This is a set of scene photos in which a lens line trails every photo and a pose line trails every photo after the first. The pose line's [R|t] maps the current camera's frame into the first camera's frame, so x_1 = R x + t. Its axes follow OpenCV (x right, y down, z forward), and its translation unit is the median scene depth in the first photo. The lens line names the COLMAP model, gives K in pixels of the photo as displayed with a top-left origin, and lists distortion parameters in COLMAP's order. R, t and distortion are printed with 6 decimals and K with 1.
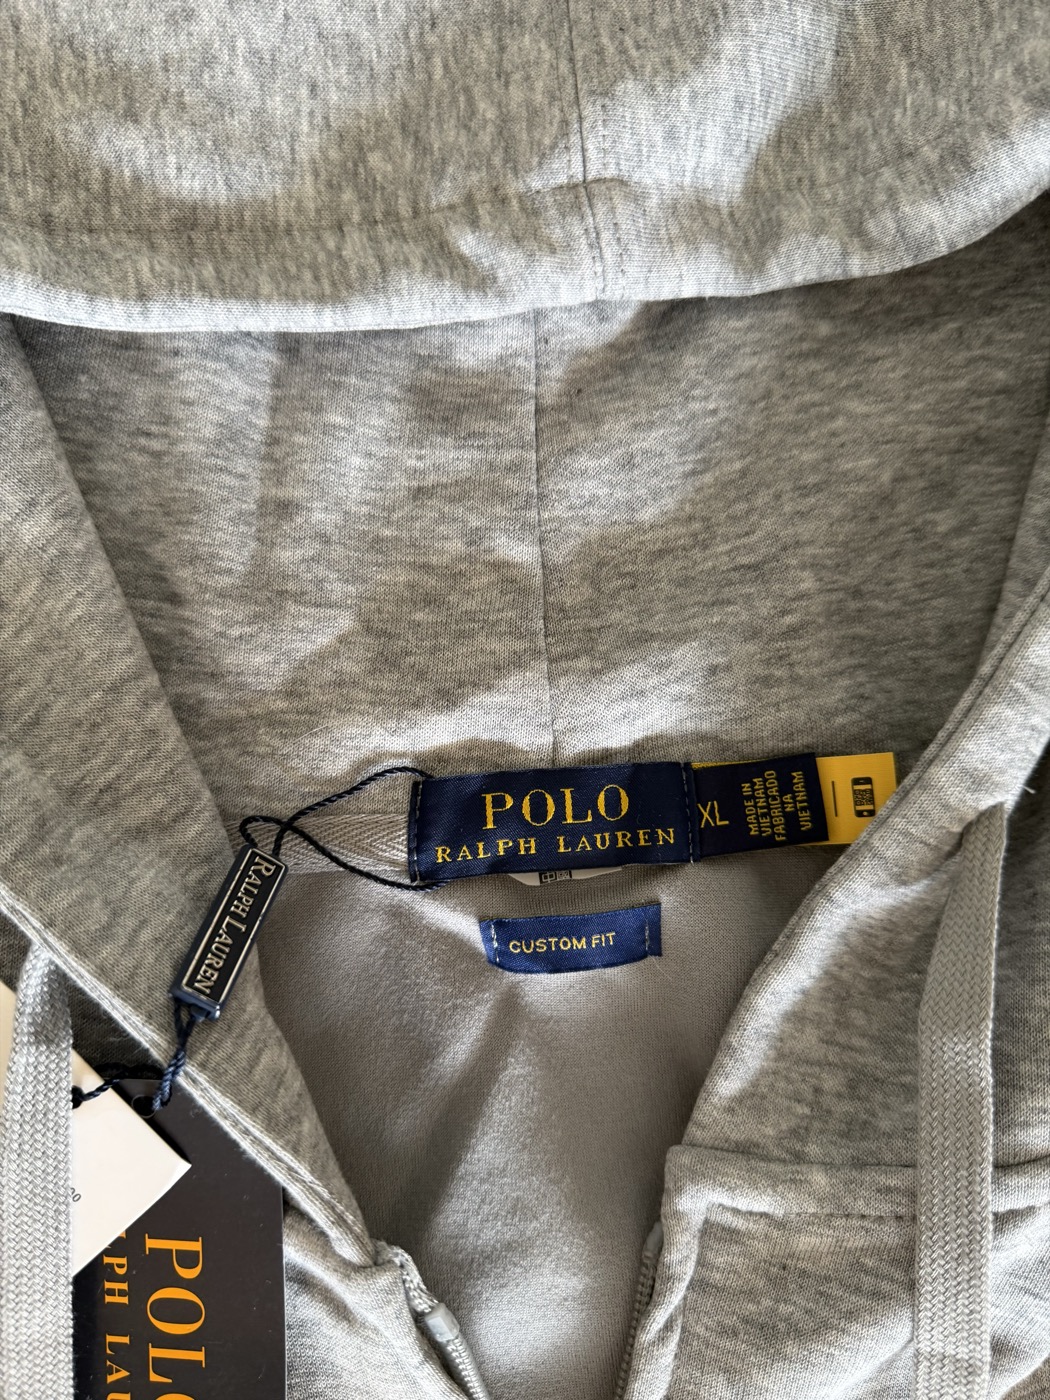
lens RADIAL K [[1039.2, 0, 530.5], [0, 1039.2, 656.4], [0, 0, 1]] dist [-0.041354, 0.009530]
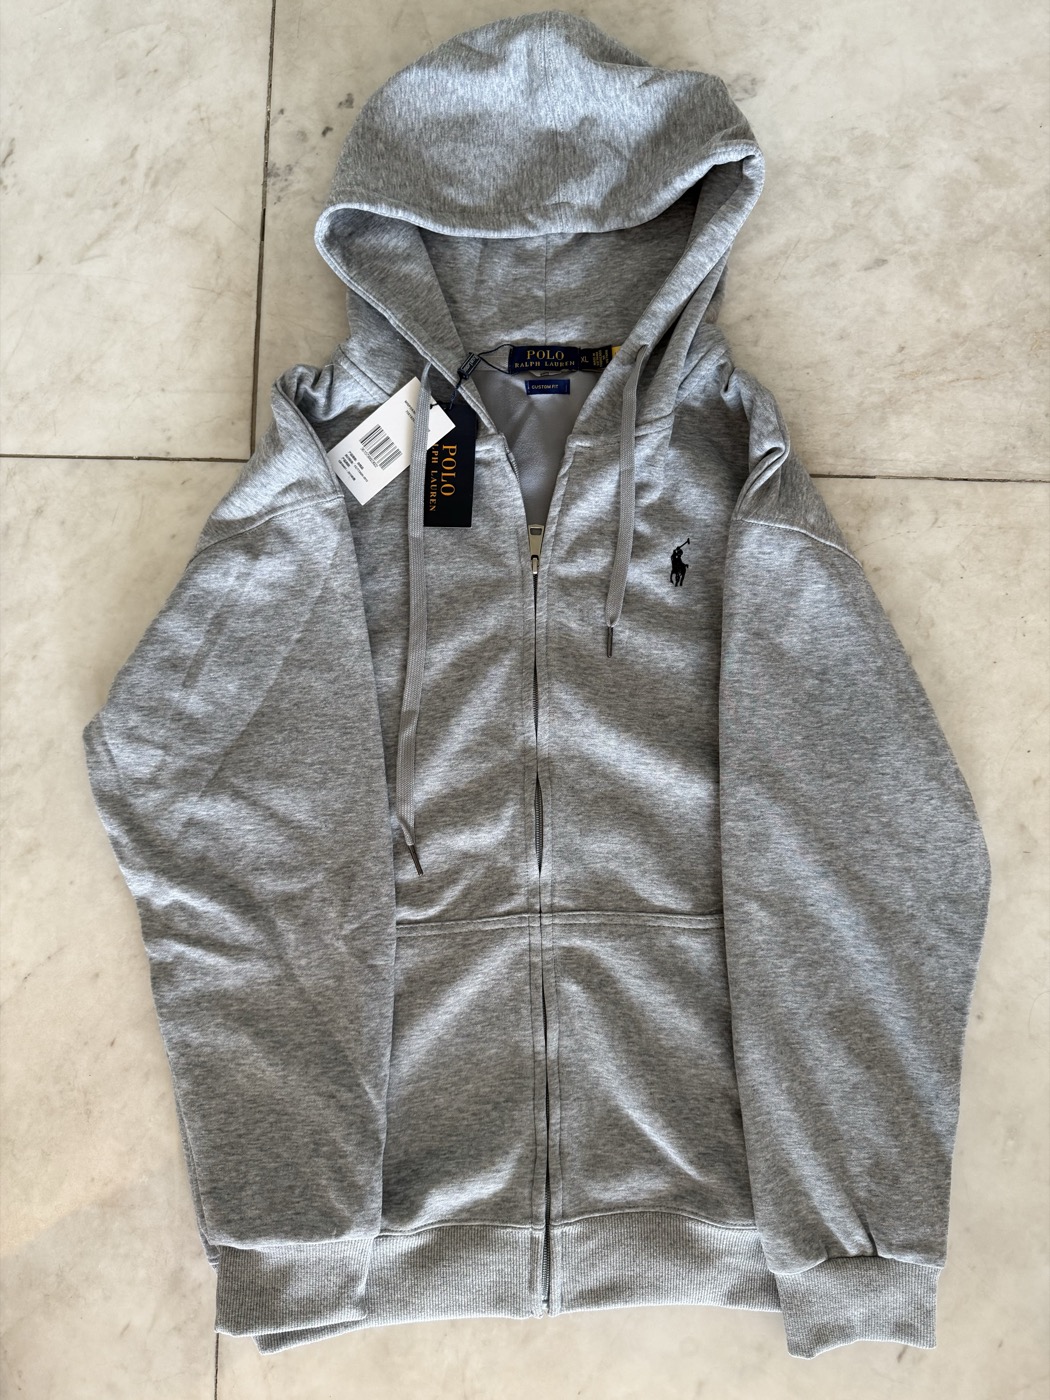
lens RADIAL K [[1039.2, 0, 529.2], [0, 1039.2, 694.5], [0, 0, 1]] dist [-0.041354, 0.009530]
pose [[0.996285, 0.048892, -0.070899, 0.314456], [-0.049227, 0.998783, -0.002986, 1.489354], [0.070666, 0.006465, 0.997479, -3.039081]]
